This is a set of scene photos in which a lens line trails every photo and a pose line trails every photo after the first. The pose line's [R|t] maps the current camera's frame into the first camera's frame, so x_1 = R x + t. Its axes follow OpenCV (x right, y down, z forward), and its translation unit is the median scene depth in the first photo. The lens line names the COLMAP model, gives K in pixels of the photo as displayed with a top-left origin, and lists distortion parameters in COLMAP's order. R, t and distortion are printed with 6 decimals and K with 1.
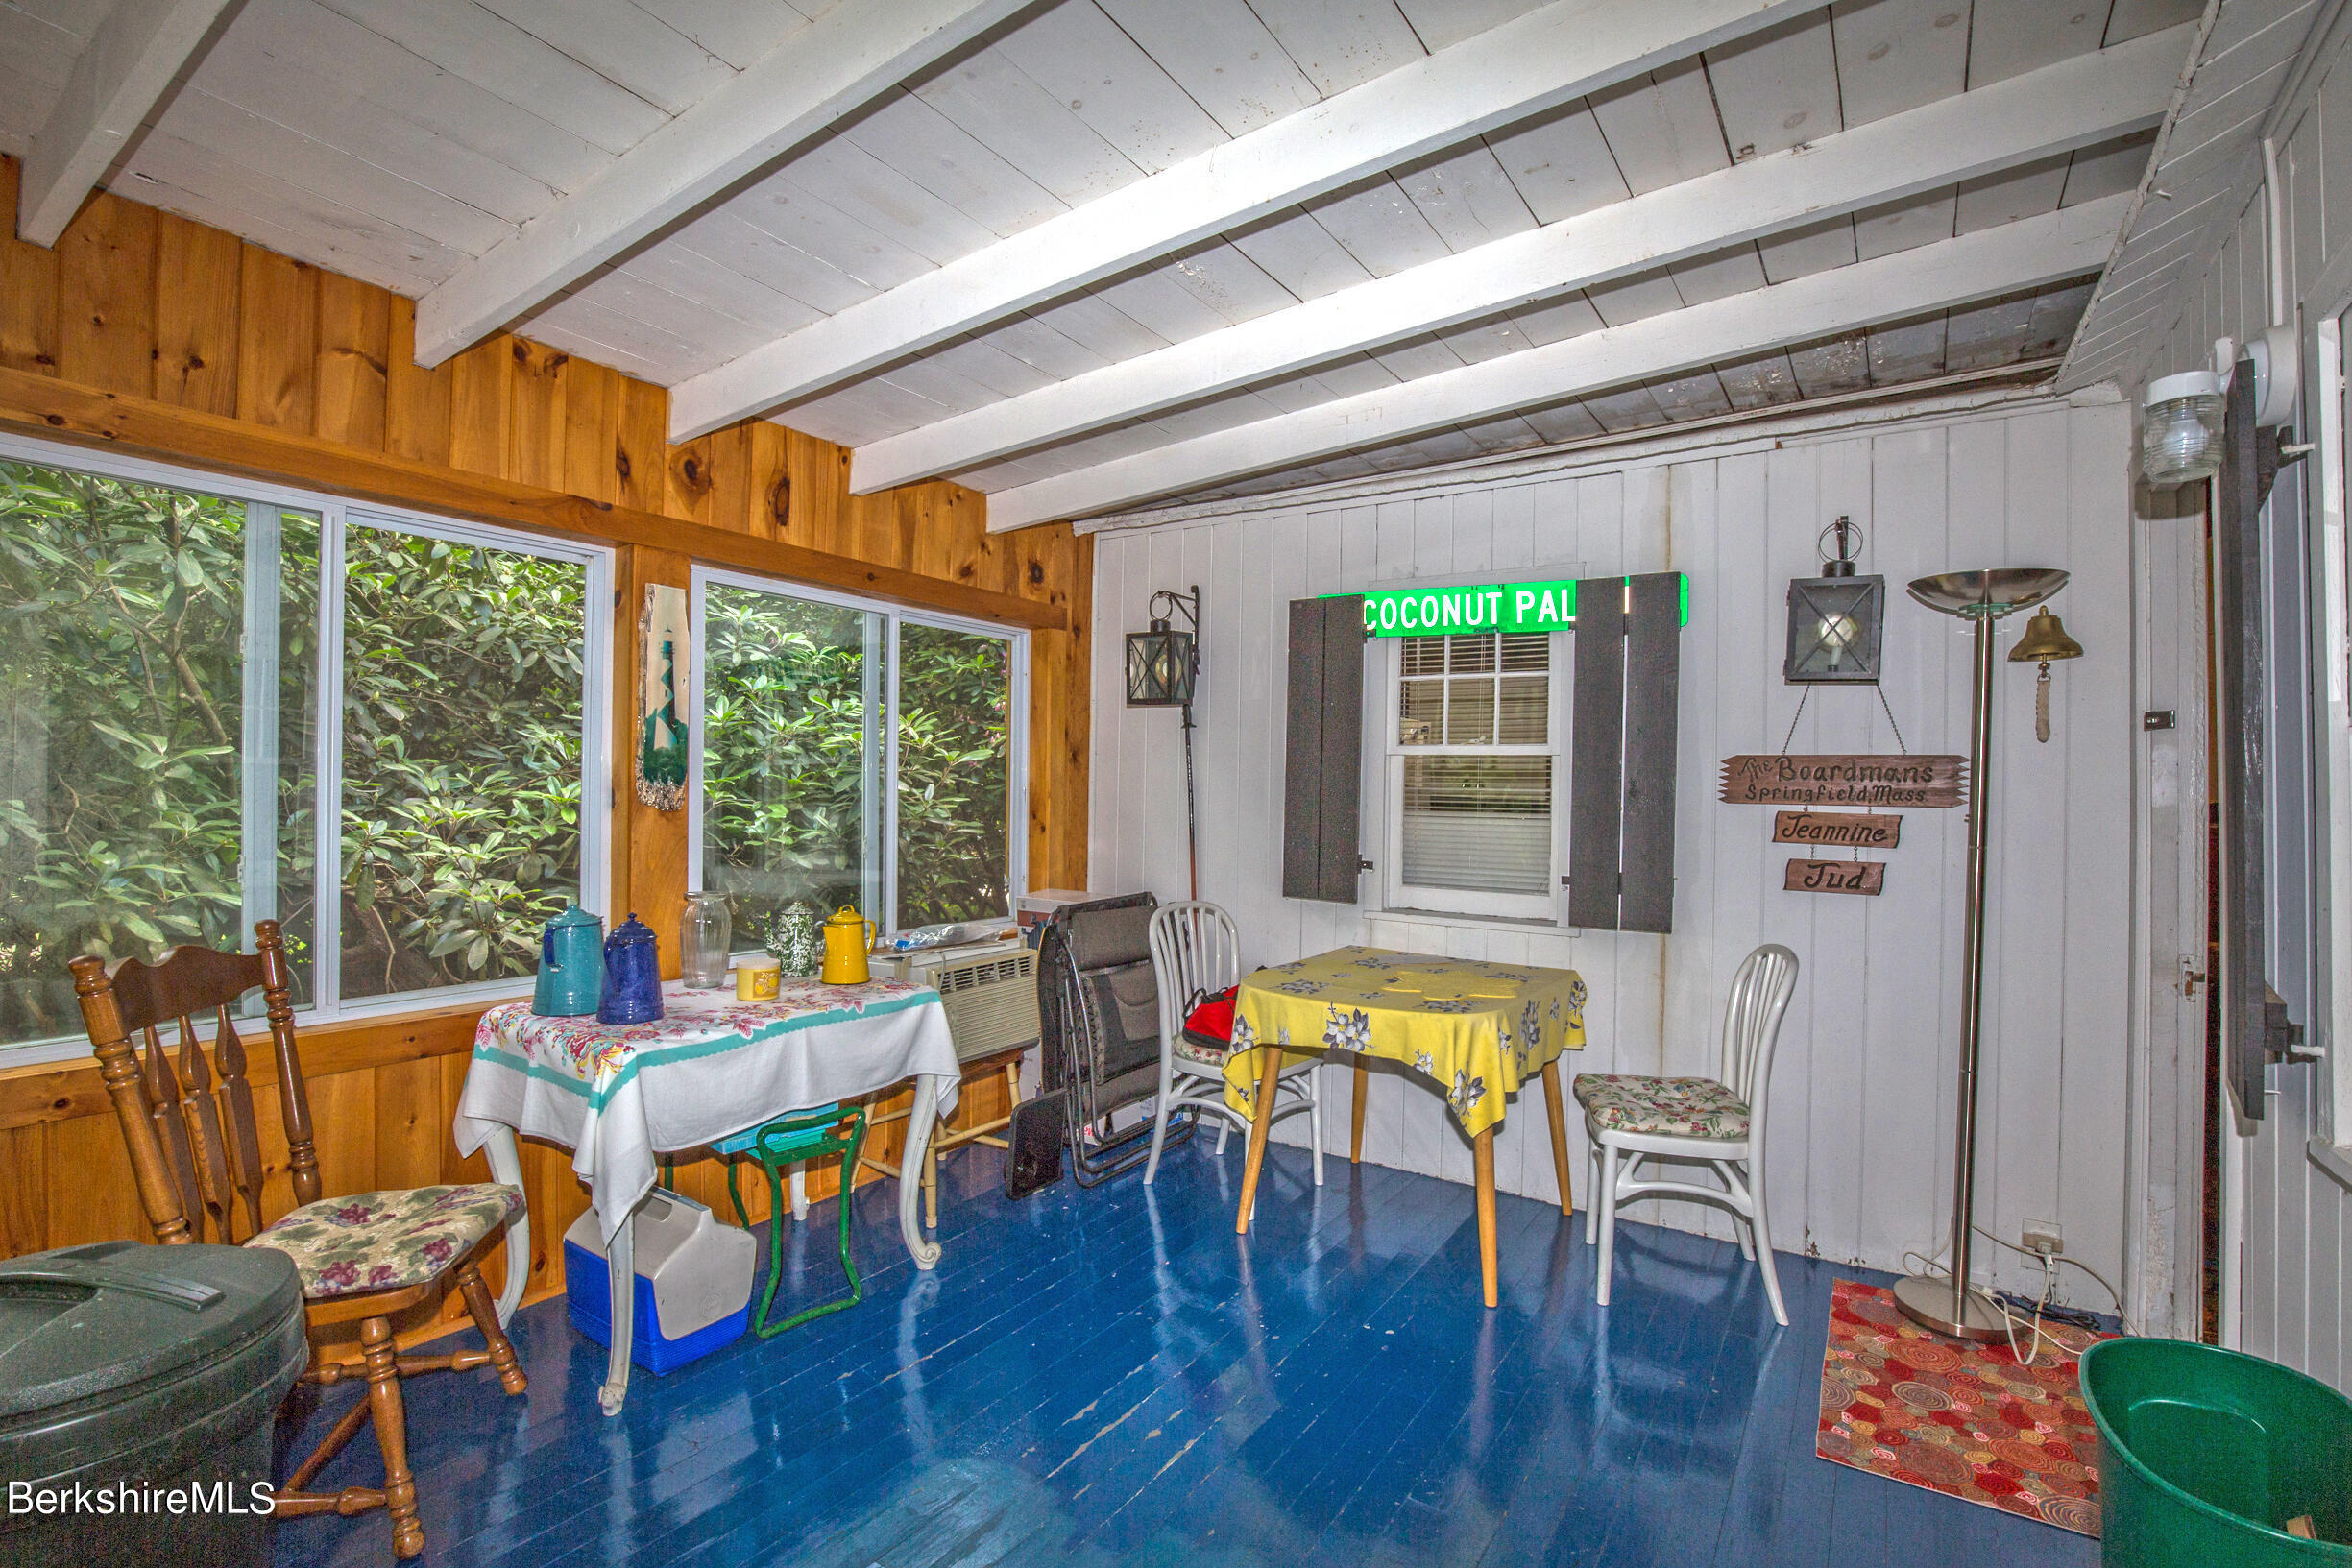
lens RADIAL K [[1080.7, 0, 1229.0], [0, 1080.7, 798.1], [0, 0, 1]] dist [-0.019255, 0.000015]
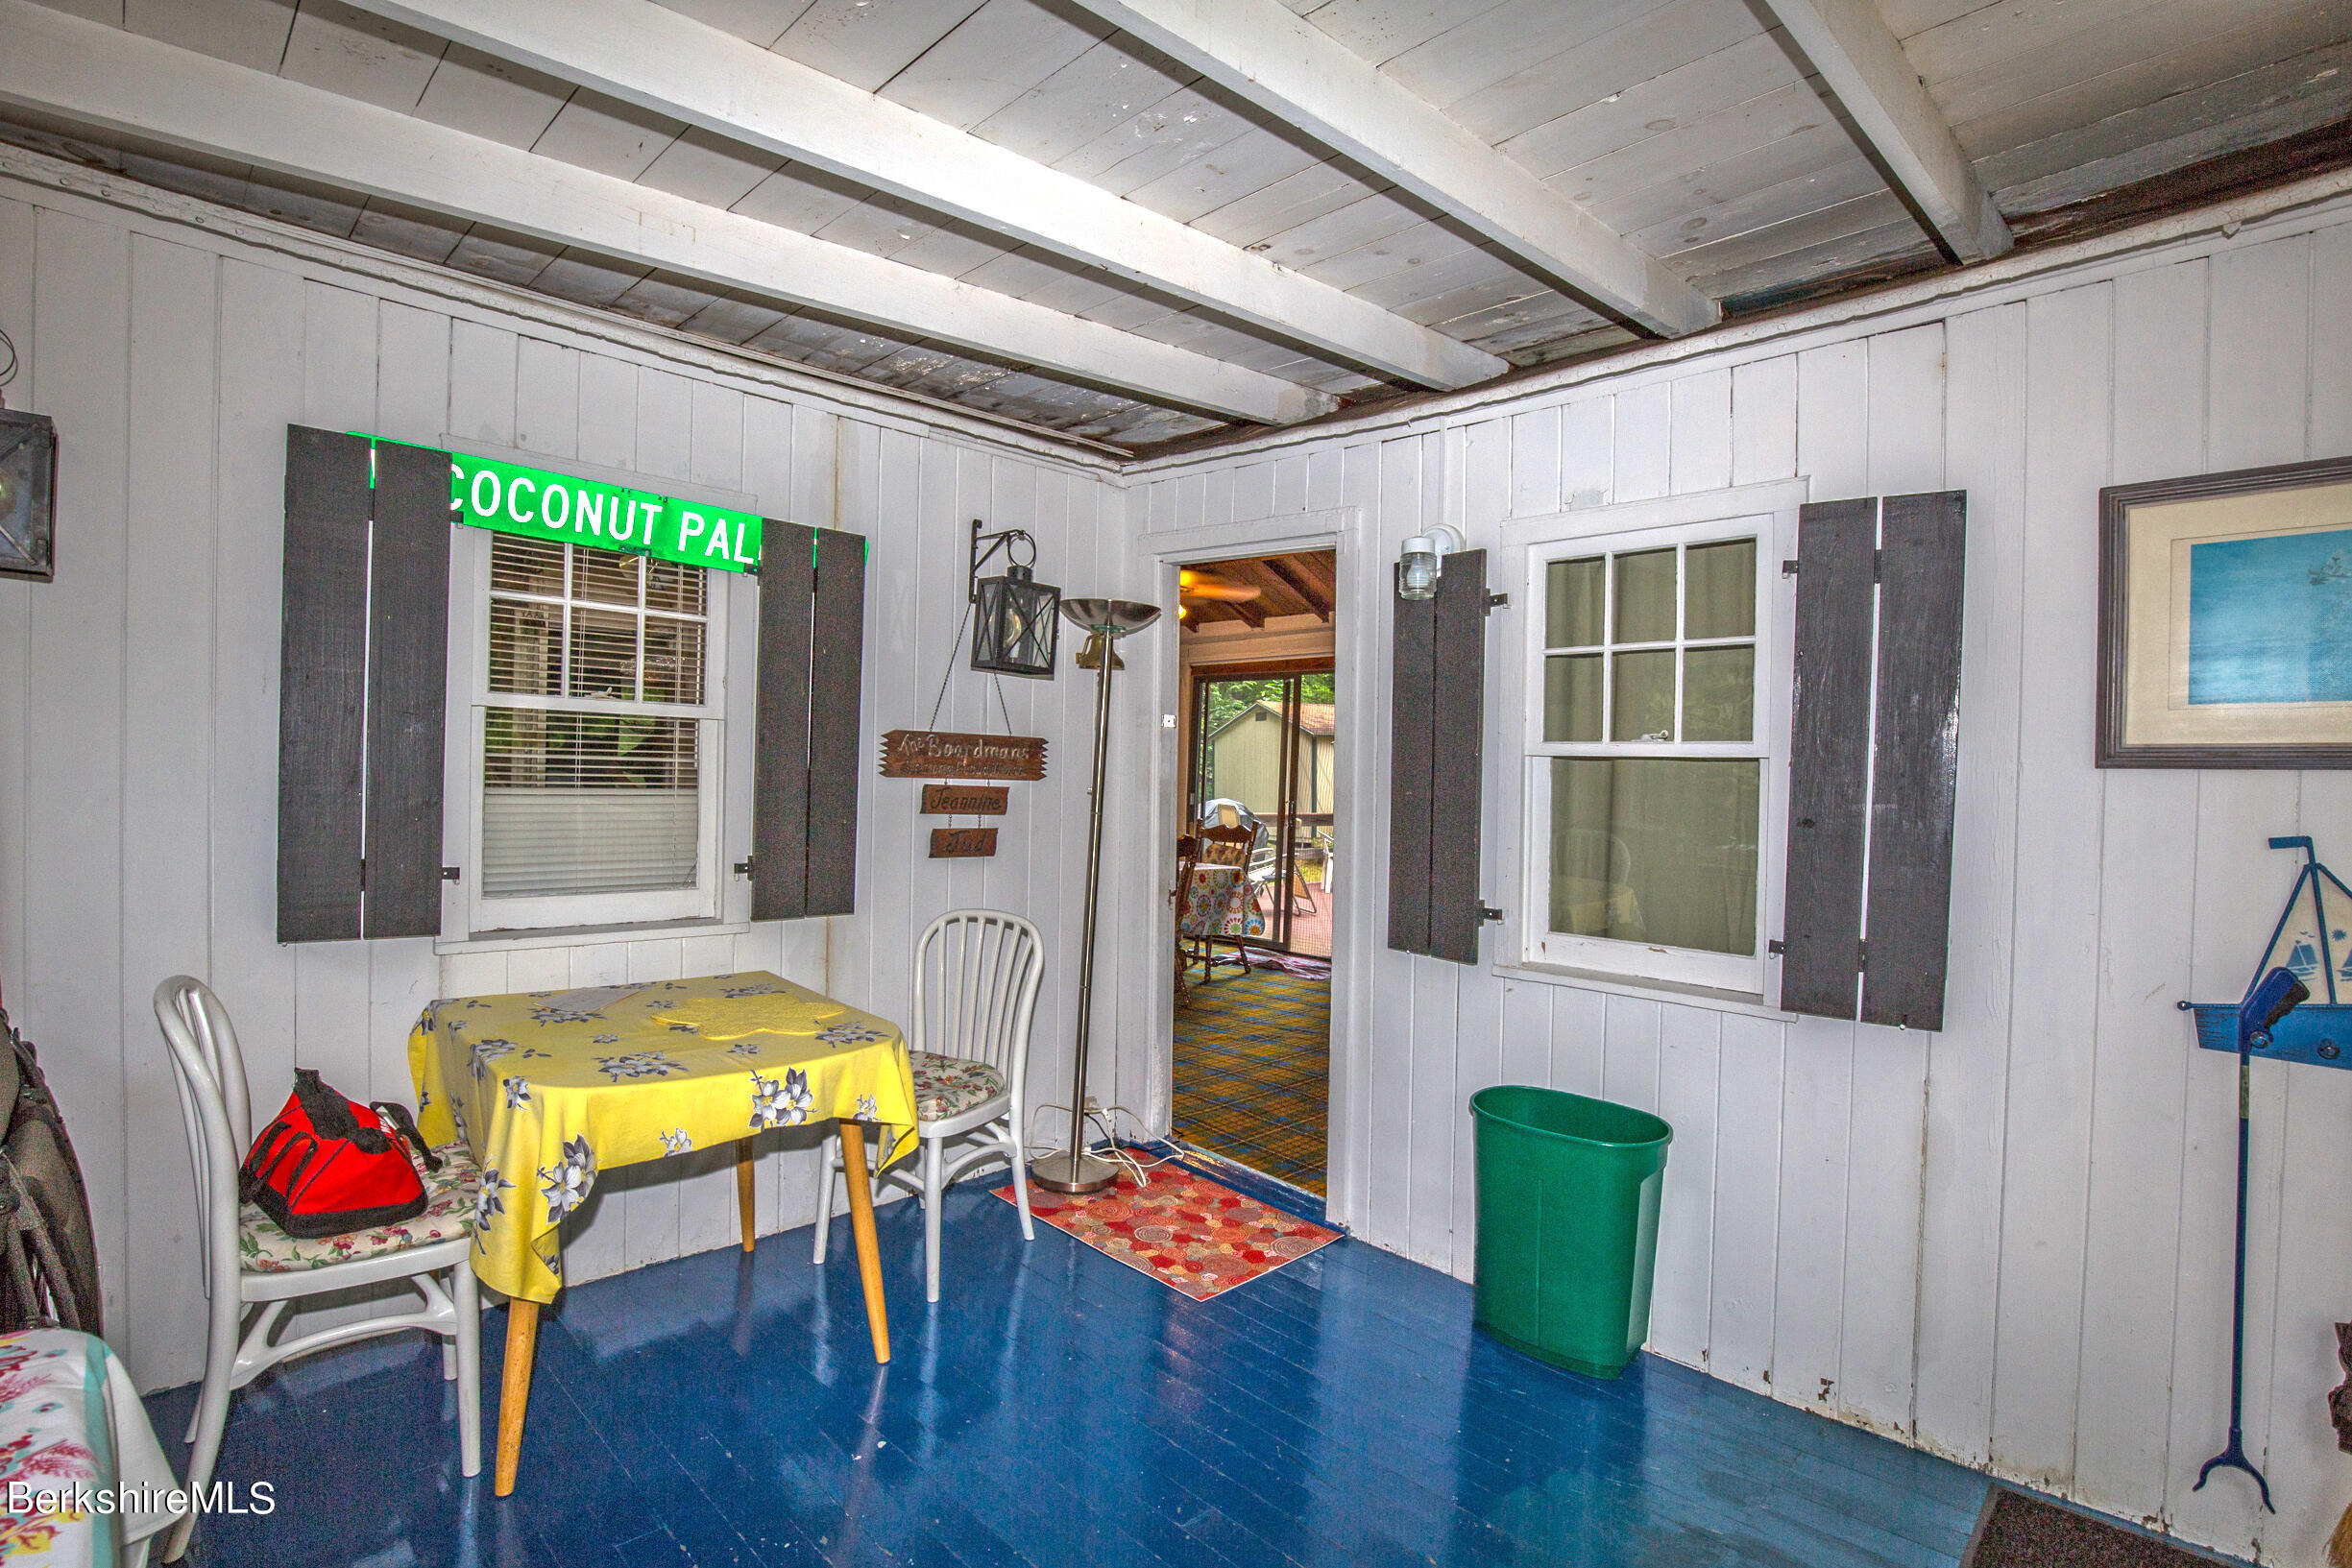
lens RADIAL K [[1113.1, 0, 1170.9], [0, 1113.1, 795.8], [0, 0, 1]] dist [-0.019010, 0.000305]
pose [[0.241143, -0.033780, 0.969902, -0.474025], [-0.026044, 0.998809, 0.041262, -0.027184], [-0.970140, -0.035210, 0.239976, 0.482061]]
